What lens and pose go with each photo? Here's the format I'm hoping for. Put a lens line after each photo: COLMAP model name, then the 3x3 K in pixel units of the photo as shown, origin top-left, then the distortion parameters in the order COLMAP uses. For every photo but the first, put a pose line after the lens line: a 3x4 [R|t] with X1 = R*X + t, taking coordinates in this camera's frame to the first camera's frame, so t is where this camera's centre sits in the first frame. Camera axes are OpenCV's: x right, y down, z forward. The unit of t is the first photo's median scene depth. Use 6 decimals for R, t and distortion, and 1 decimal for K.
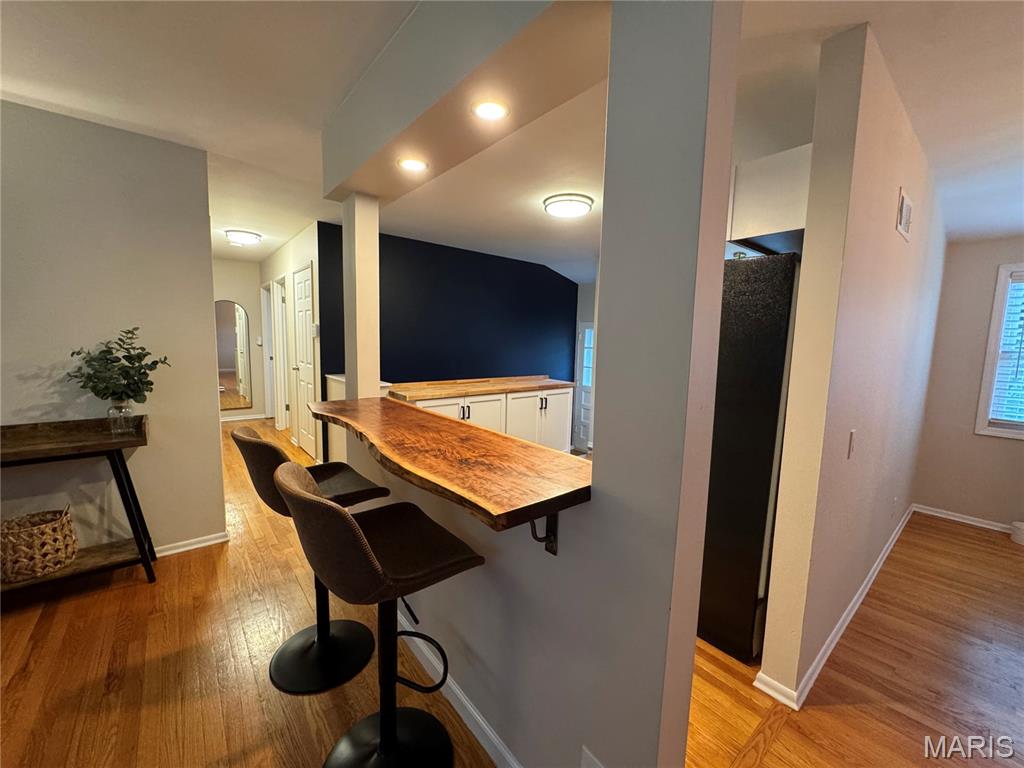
lens RADIAL K [[408.5, 0, 510.9], [0, 408.5, 383.0], [0, 0, 1]] dist [-0.002589, -0.000032]
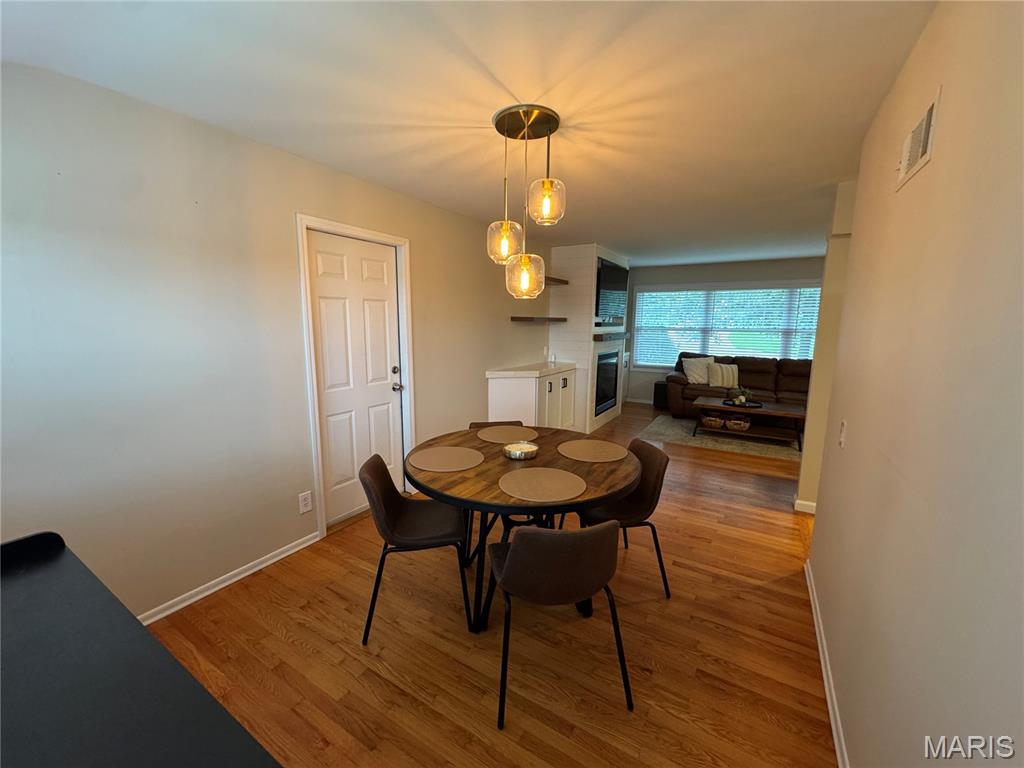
lens RADIAL K [[408.5, 0, 510.9], [0, 408.5, 383.0], [0, 0, 1]] dist [-0.002589, -0.000032]
pose [[-0.944611, 0.015934, -0.327805, 1.650692], [-0.066959, 0.968454, 0.240027, -0.146672], [0.321289, 0.248682, -0.913745, 1.366180]]
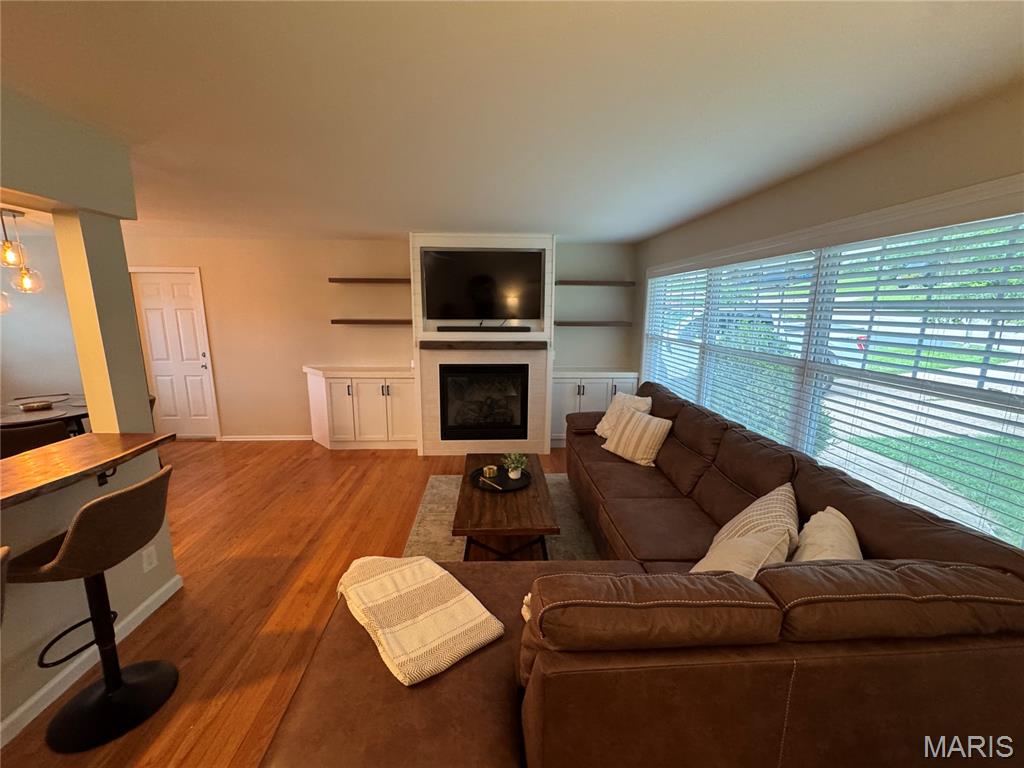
lens RADIAL K [[408.5, 0, 510.9], [0, 408.5, 383.0], [0, 0, 1]] dist [-0.002589, -0.000032]
pose [[-0.802270, -0.138754, 0.580611, -1.155144], [0.034293, 0.960294, 0.276875, -0.222164], [-0.595975, 0.242039, -0.765657, 0.593852]]
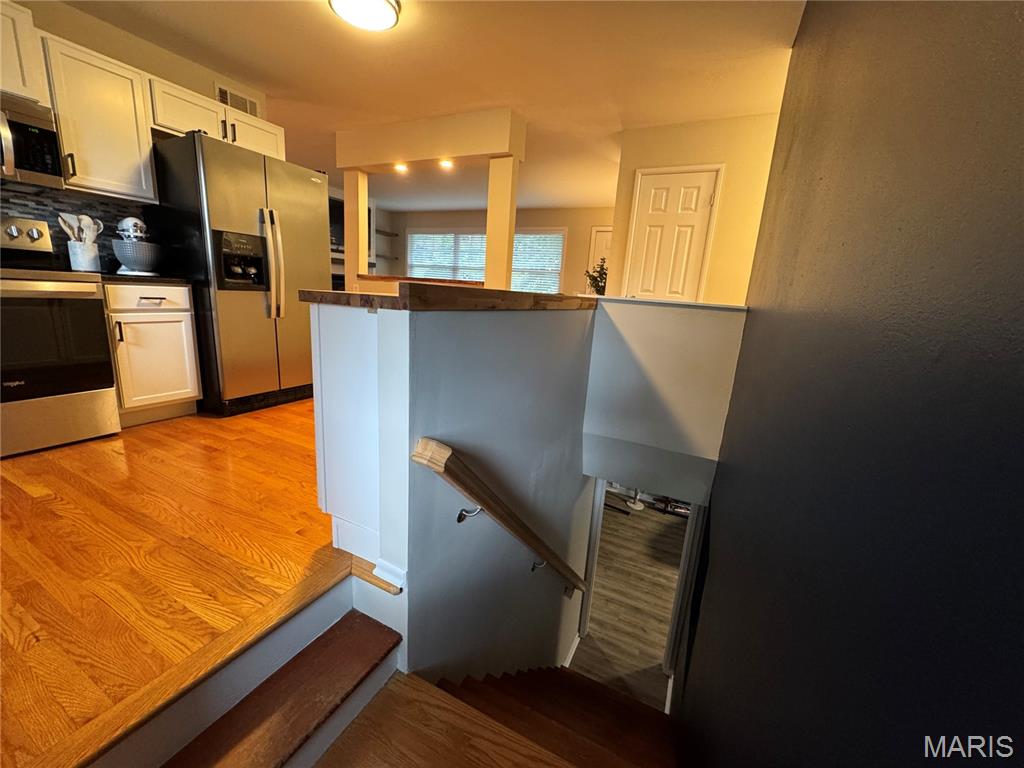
lens RADIAL K [[408.5, 0, 510.9], [0, 408.5, 383.0], [0, 0, 1]] dist [-0.002589, -0.000032]
pose [[-0.910097, 0.001622, -0.414391, 0.280310], [-0.135415, 0.943930, 0.301097, -0.093619], [0.391644, 0.330143, -0.858848, 2.704757]]
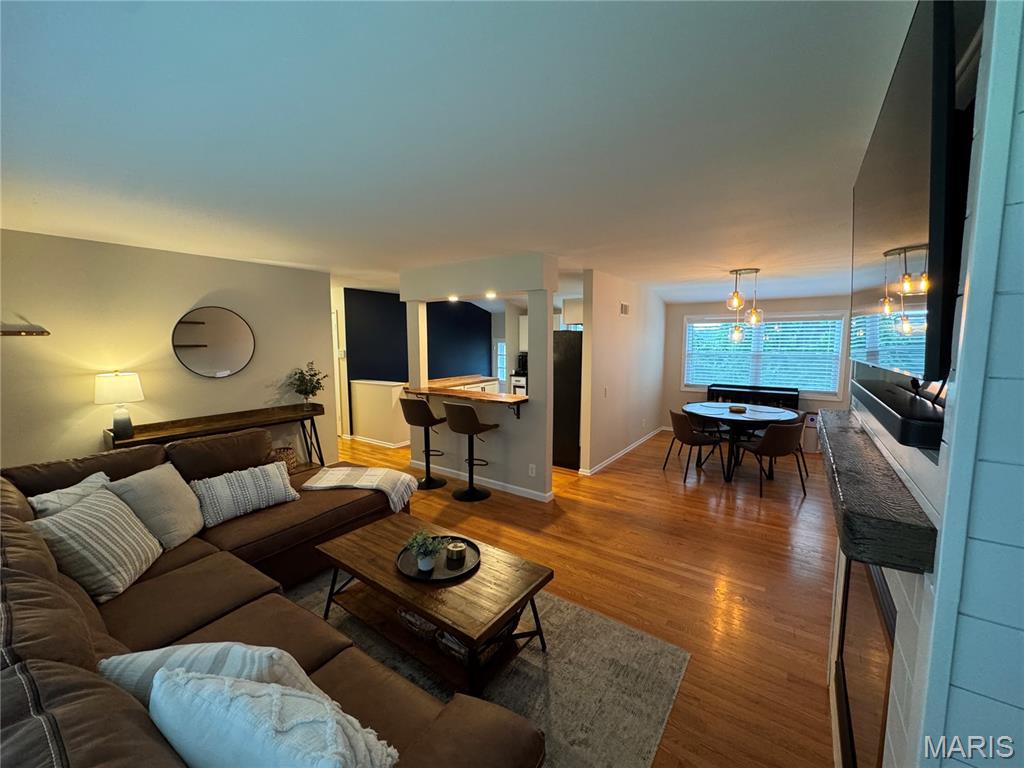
lens RADIAL K [[408.5, 0, 510.9], [0, 408.5, 383.0], [0, 0, 1]] dist [-0.002589, -0.000032]
pose [[0.966469, -0.055499, 0.250713, -0.453800], [0.055338, 0.998438, 0.007696, 0.021625], [-0.250748, 0.006436, 0.968031, -1.356773]]
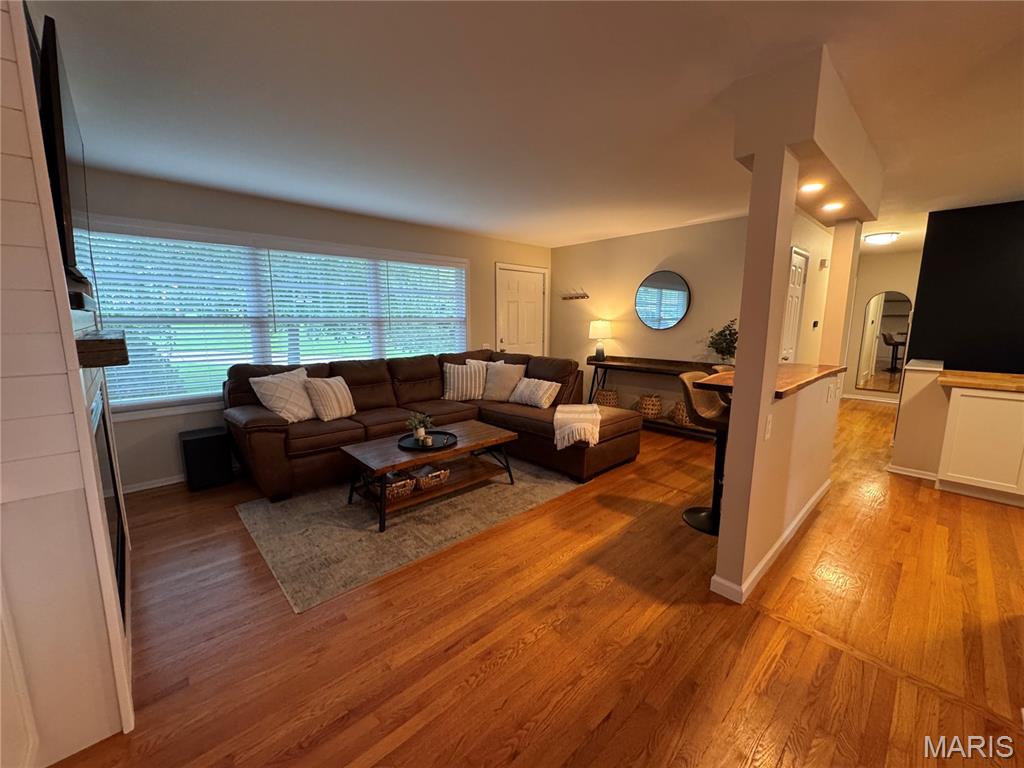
lens RADIAL K [[408.5, 0, 510.9], [0, 408.5, 383.0], [0, 0, 1]] dist [-0.002589, -0.000032]
pose [[0.053870, 0.129998, -0.990050, 1.000970], [-0.110171, 0.986210, 0.123499, 0.043655], [0.992452, 0.102422, 0.067450, -0.170390]]
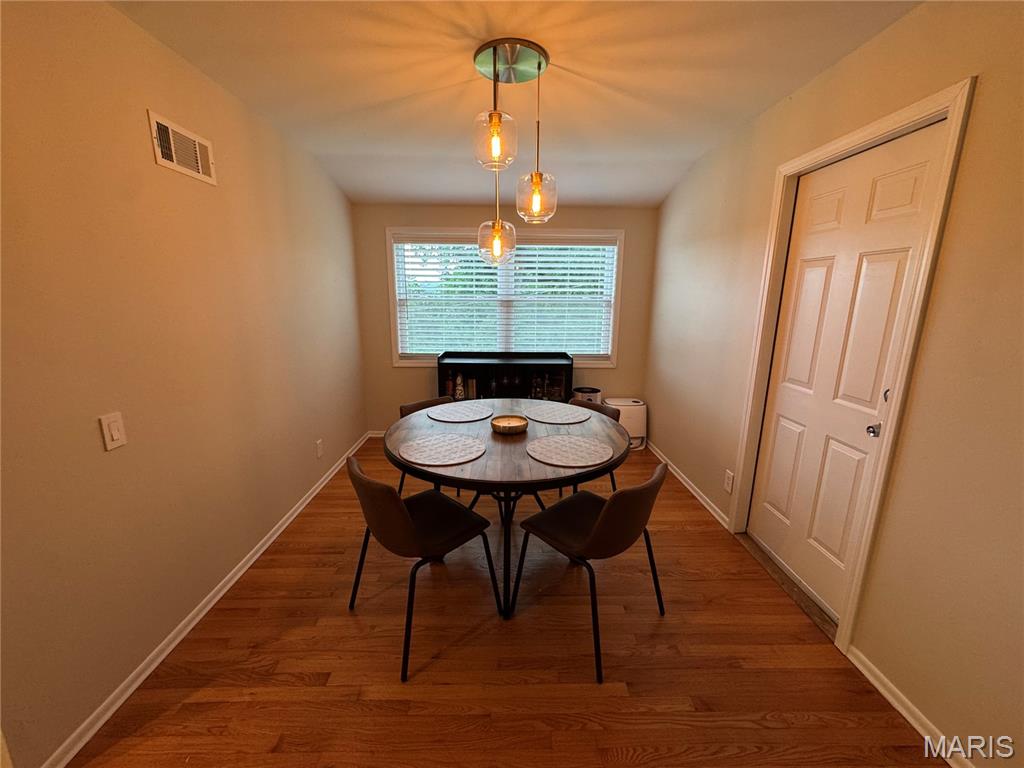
lens RADIAL K [[408.5, 0, 510.9], [0, 408.5, 383.0], [0, 0, 1]] dist [-0.002589, -0.000032]
pose [[0.621057, -0.188751, 0.760698, 0.598644], [0.091550, 0.981395, 0.168768, -0.006426], [-0.778400, -0.035172, 0.626782, -0.093362]]
